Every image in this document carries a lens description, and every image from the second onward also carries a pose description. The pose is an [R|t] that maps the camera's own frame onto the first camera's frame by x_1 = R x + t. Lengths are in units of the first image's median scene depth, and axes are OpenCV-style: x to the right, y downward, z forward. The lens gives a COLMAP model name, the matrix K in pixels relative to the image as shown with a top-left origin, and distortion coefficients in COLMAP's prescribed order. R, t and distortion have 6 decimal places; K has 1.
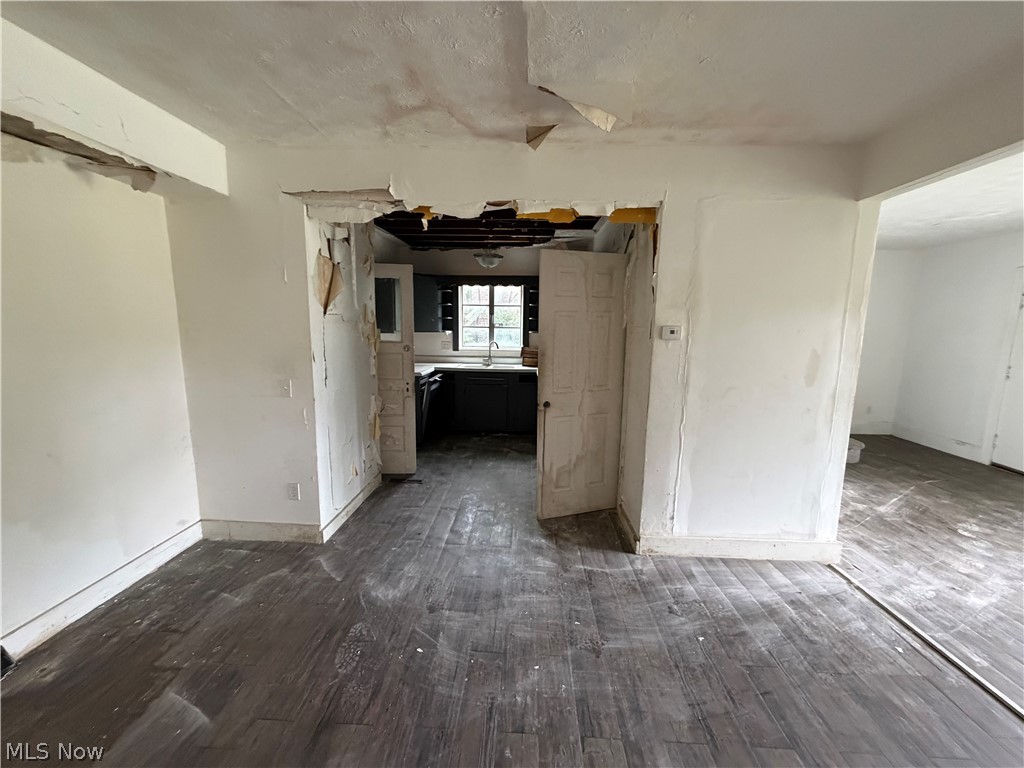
lens RADIAL K [[404.2, 0, 508.1], [0, 404.2, 380.2], [0, 0, 1]] dist [-0.000853, 0.000034]
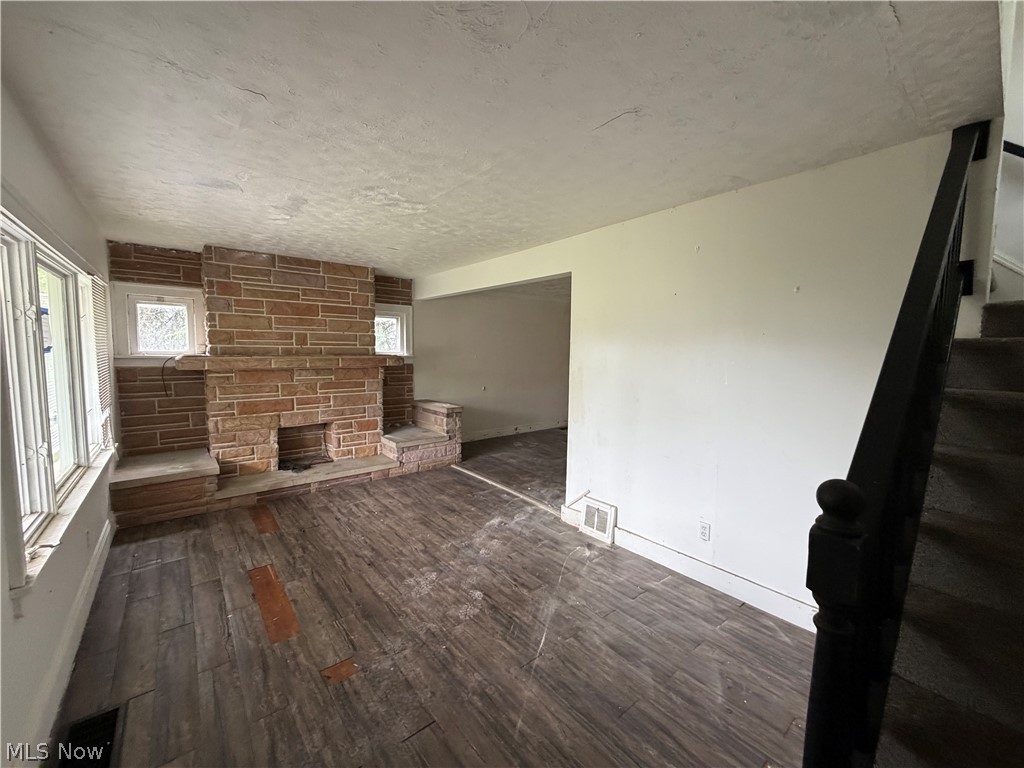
lens RADIAL K [[404.2, 0, 512.4], [0, 404.2, 382.6], [0, 0, 1]] dist [-0.000853, 0.000034]
pose [[-0.737714, 0.034110, -0.674252, 2.006346], [-0.120127, 0.976153, 0.180816, -0.258758], [0.664340, 0.214386, -0.716024, 1.914191]]
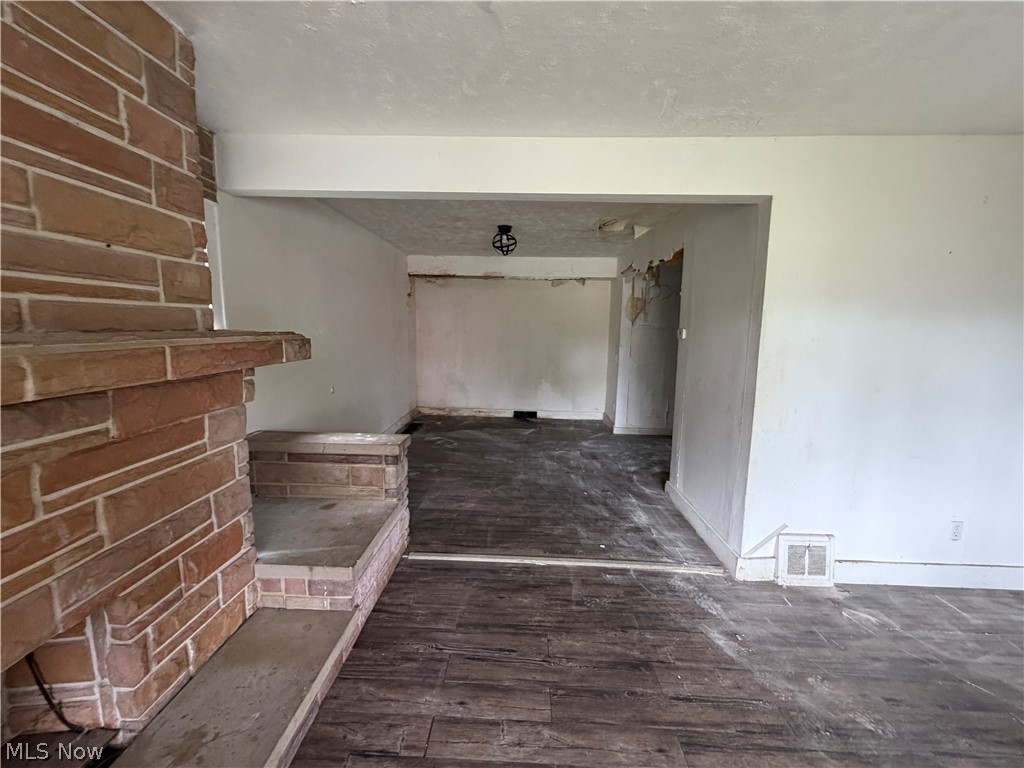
lens RADIAL K [[404.2, 0, 507.5], [0, 404.2, 382.9], [0, 0, 1]] dist [-0.000853, 0.000034]
pose [[0.007961, 0.124068, -0.992242, 1.803215], [-0.163291, 0.979115, 0.121116, -0.016497], [0.986546, 0.161060, 0.028054, 0.412236]]
